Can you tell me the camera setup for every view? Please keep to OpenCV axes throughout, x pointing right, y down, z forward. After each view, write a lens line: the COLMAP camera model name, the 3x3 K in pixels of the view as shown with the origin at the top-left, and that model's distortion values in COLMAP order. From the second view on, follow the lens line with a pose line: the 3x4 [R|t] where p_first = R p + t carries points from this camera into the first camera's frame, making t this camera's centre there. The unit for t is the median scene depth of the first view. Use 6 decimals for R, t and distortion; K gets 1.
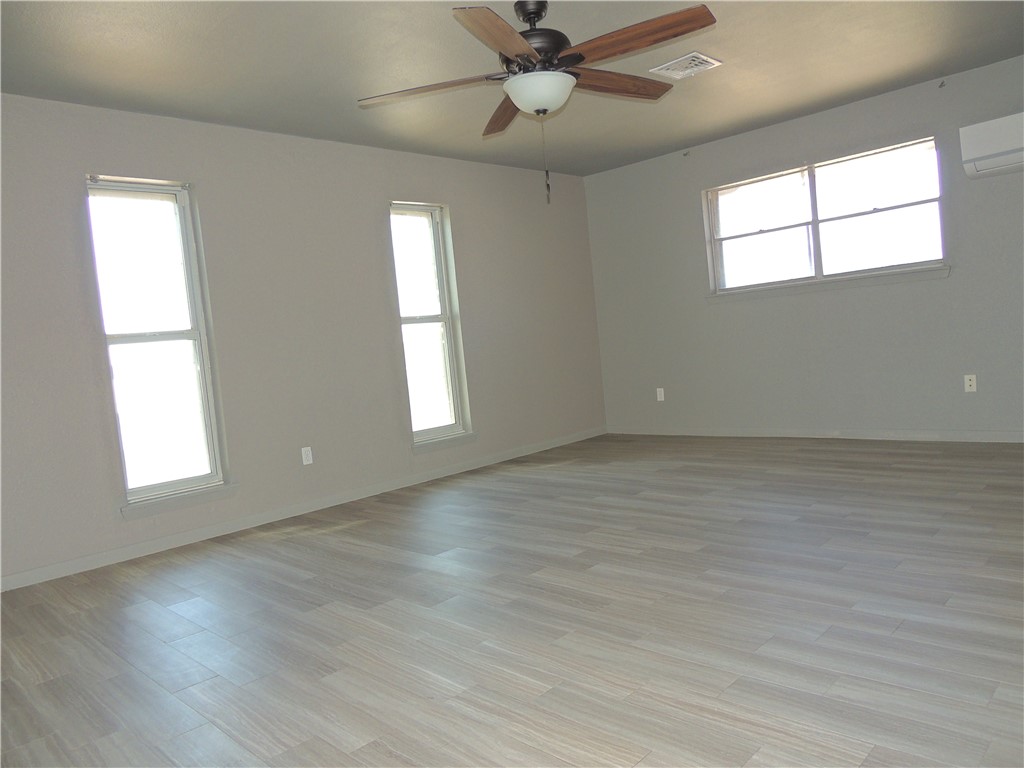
lens RADIAL K [[728.9, 0, 519.6], [0, 728.9, 383.5], [0, 0, 1]] dist [-0.024632, -0.000698]
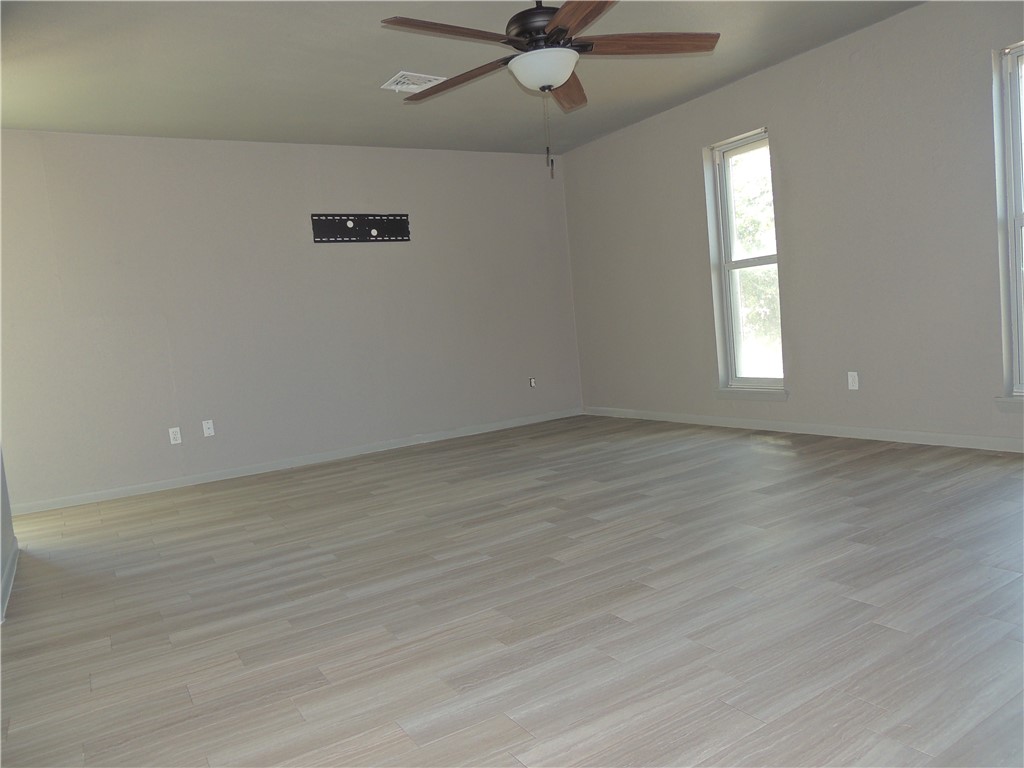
lens RADIAL K [[728.9, 0, 519.6], [0, 728.9, 383.5], [0, 0, 1]] dist [-0.024632, -0.000698]
pose [[-0.232391, 0.200568, -0.951718, 1.135639], [0.058839, 0.979614, 0.192079, -0.170429], [0.970841, -0.011361, -0.239455, 1.245579]]
